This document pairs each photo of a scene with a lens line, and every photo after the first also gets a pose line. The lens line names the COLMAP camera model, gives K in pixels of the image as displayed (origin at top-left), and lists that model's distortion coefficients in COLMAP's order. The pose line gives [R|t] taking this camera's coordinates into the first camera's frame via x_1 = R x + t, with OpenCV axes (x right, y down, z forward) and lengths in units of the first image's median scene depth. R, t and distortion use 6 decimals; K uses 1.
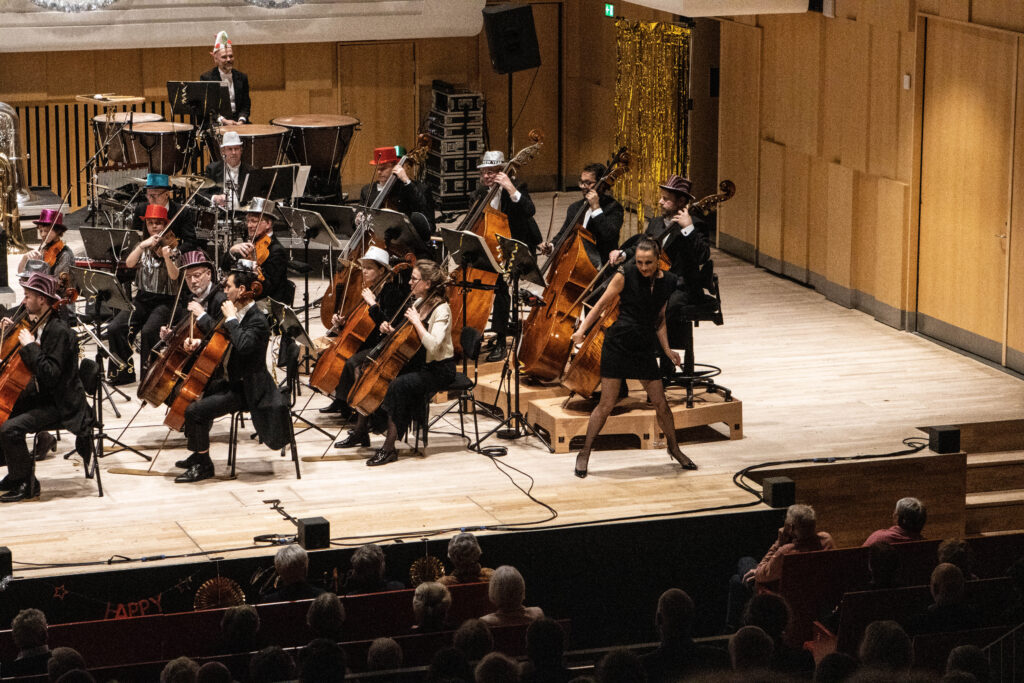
lens RADIAL K [[3150.1, 0, 512.0], [0, 3150.1, 341.5], [0, 0, 1]] dist [0.243321, -0.575876]
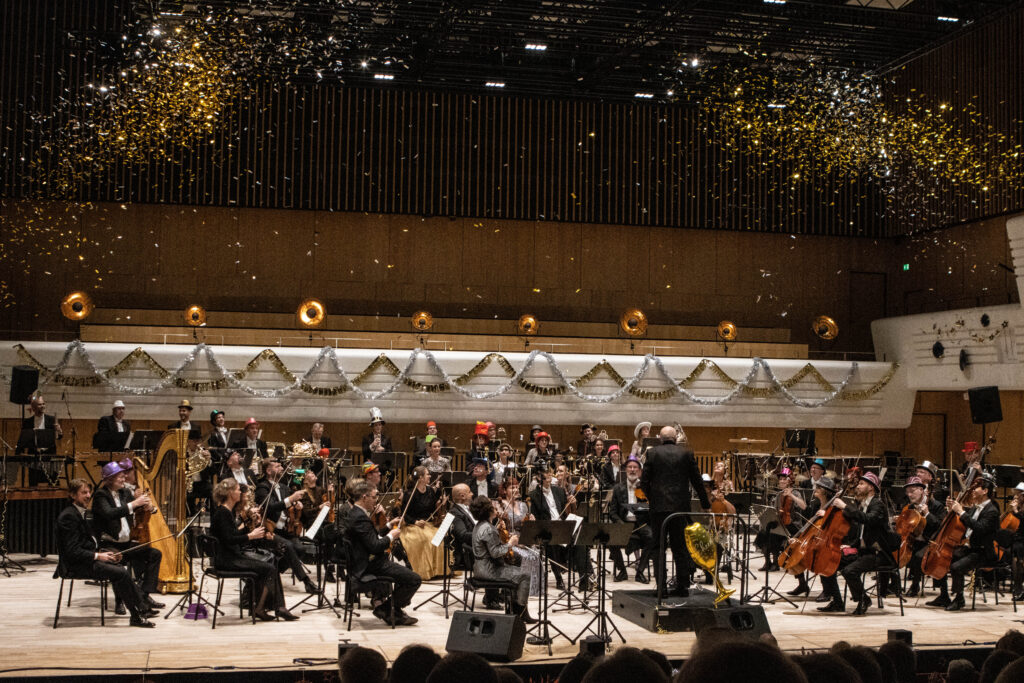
lens RADIAL K [[1350.7, 0, 512.0], [0, 1350.7, 341.5], [0, 0, 1]] dist [-0.098364, 0.094368]
pose [[0.994610, 0.012987, -0.102867, -0.172471], [-0.037530, 0.969943, -0.240421, 0.056227], [0.096653, 0.242986, 0.965203, 0.207146]]
